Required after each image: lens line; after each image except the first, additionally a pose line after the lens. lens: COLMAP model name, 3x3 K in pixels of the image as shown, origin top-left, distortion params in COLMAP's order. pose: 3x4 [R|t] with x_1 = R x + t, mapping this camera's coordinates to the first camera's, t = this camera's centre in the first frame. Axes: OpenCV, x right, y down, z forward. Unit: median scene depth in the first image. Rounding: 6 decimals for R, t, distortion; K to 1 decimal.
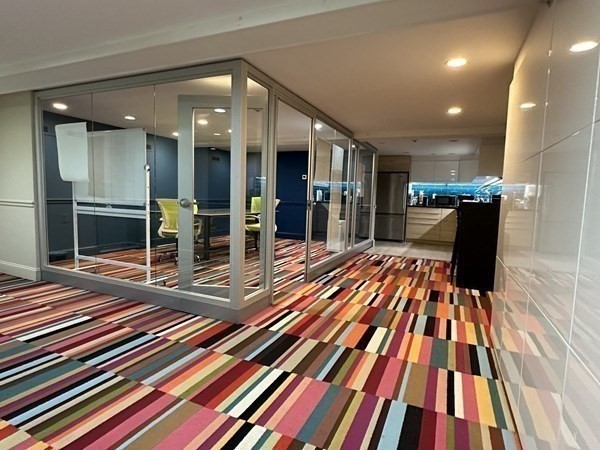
lens RADIAL K [[333.0, 0, 296.1], [0, 333.0, 225.9], [0, 0, 1]] dist [0.000230, 0.000044]
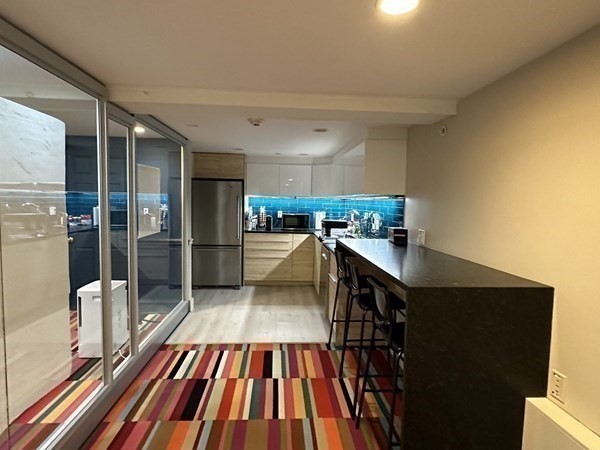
lens RADIAL K [[333.0, 0, 296.1], [0, 333.0, 225.9], [0, 0, 1]] dist [0.000230, 0.000044]
pose [[0.881673, -0.050844, 0.469113, 0.119177], [0.051101, 0.998619, 0.012192, -0.074289], [-0.469085, 0.013222, 0.883054, 0.378556]]
